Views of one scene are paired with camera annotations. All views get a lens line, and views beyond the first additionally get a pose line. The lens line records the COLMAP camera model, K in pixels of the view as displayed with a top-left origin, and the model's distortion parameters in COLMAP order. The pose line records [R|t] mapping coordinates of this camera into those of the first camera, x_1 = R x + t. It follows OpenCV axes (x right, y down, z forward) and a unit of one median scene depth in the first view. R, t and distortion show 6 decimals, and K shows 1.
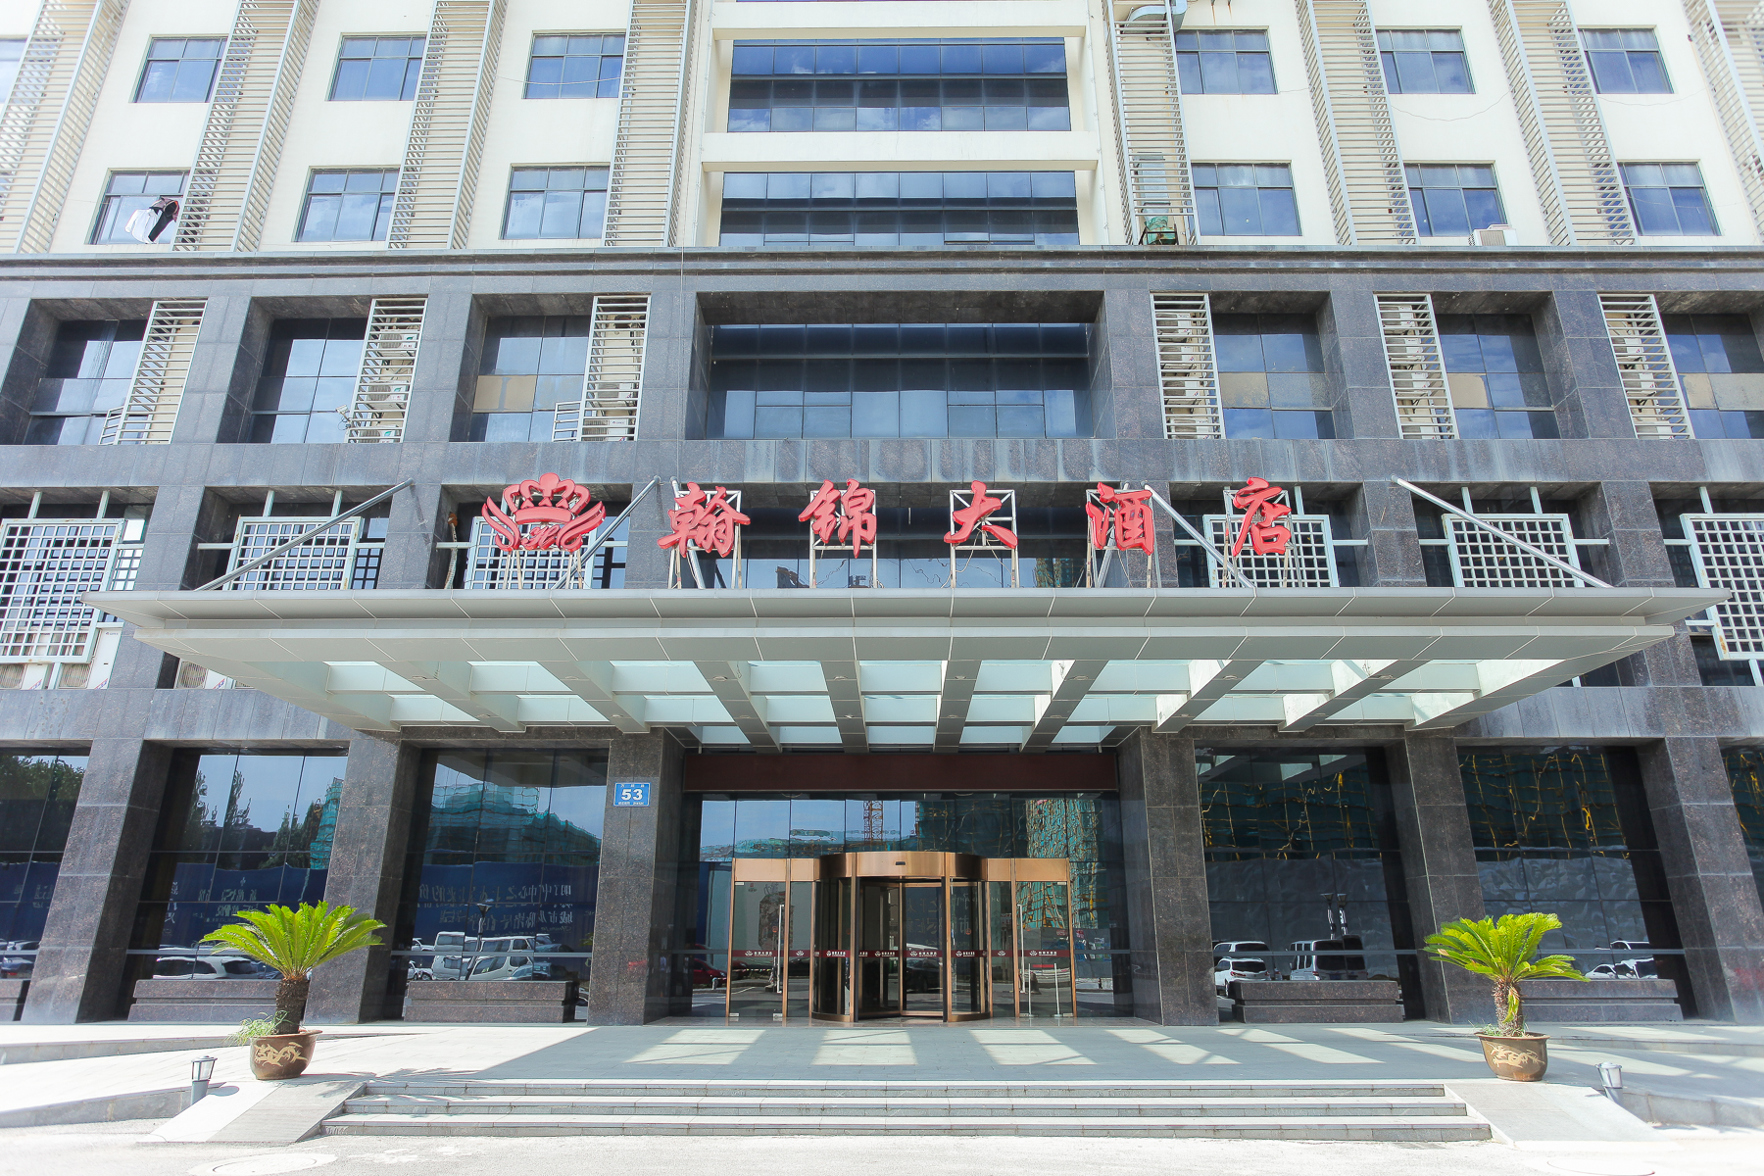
lens RADIAL K [[1042.5, 0, 882.0], [0, 1042.5, 588.0], [0, 0, 1]] dist [-0.006673, -0.000391]
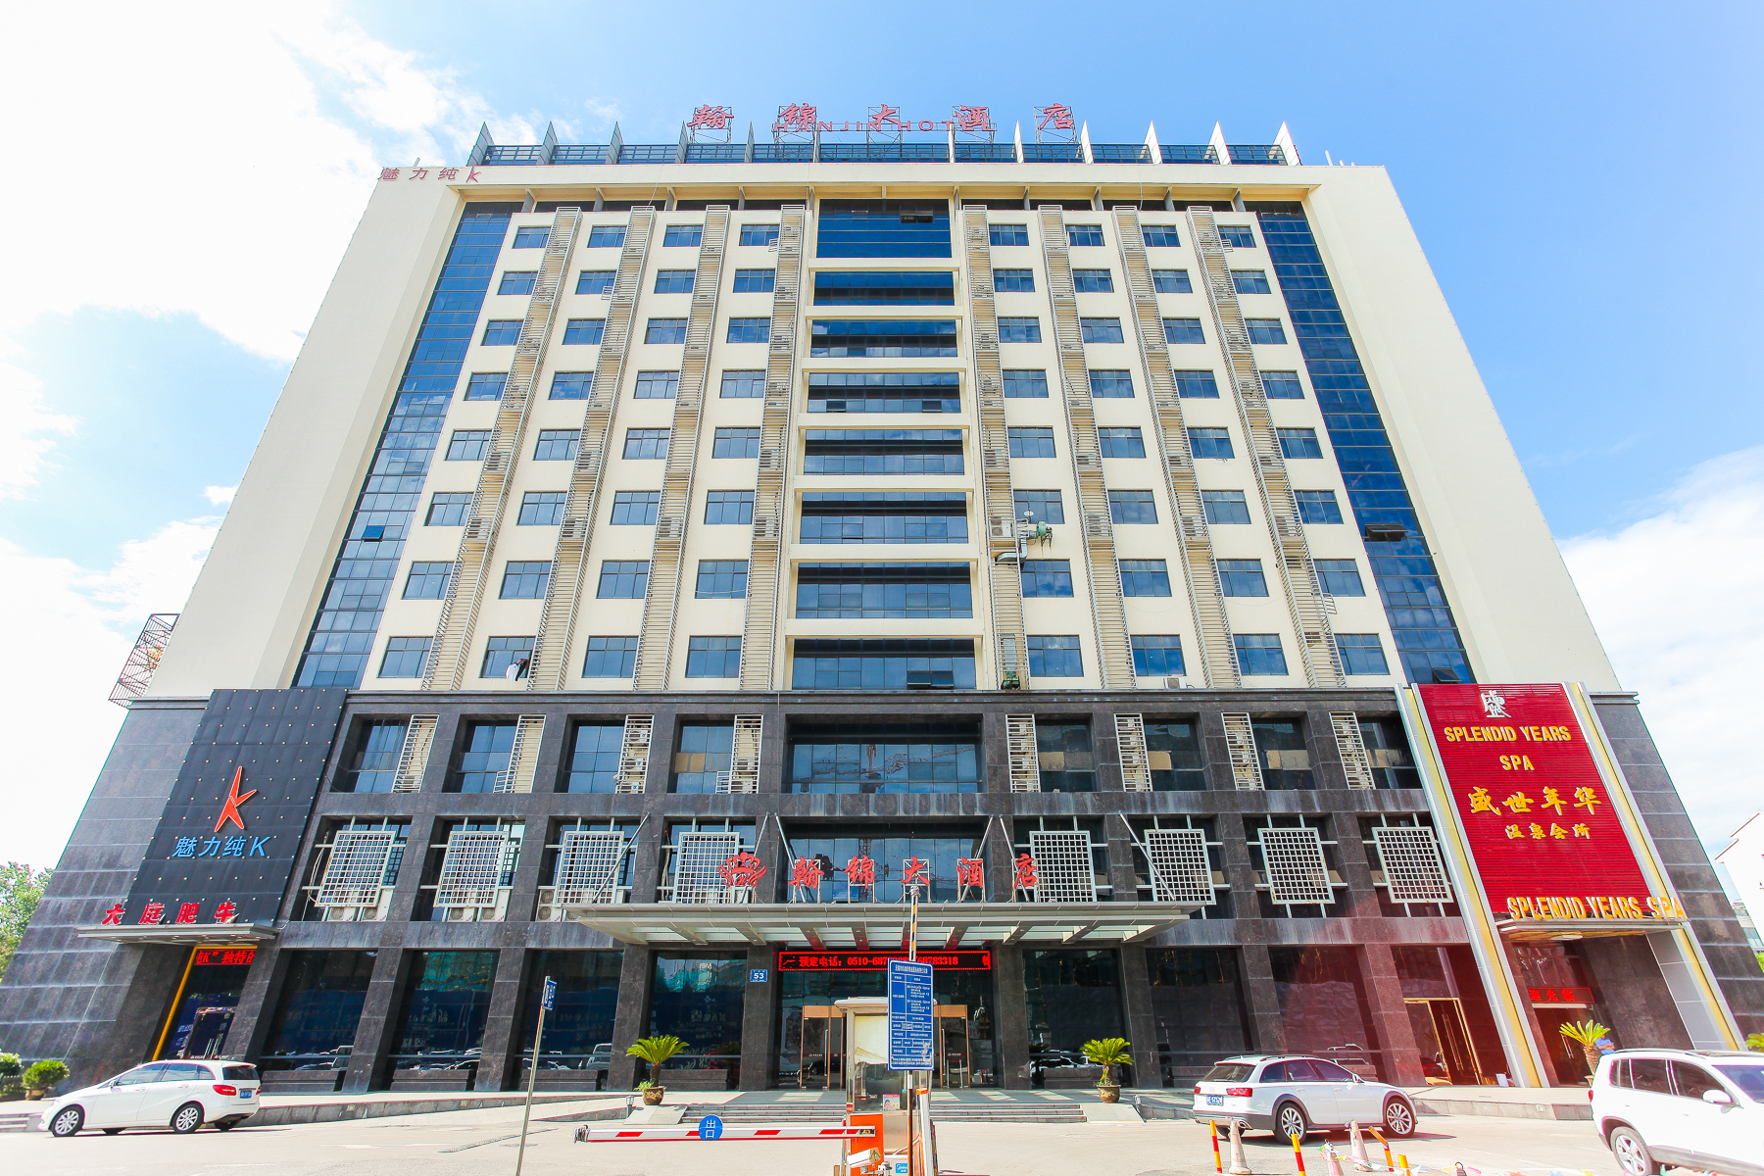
lens RADIAL K [[863.3, 0, 882.0], [0, 863.3, 588.0], [0, 0, 1]] dist [-0.021917, 0.000354]
pose [[0.999857, 0.003996, 0.016426, -0.017540], [-0.001319, 0.987138, -0.159867, -0.273135], [-0.016854, 0.159823, 0.987002, -0.773250]]
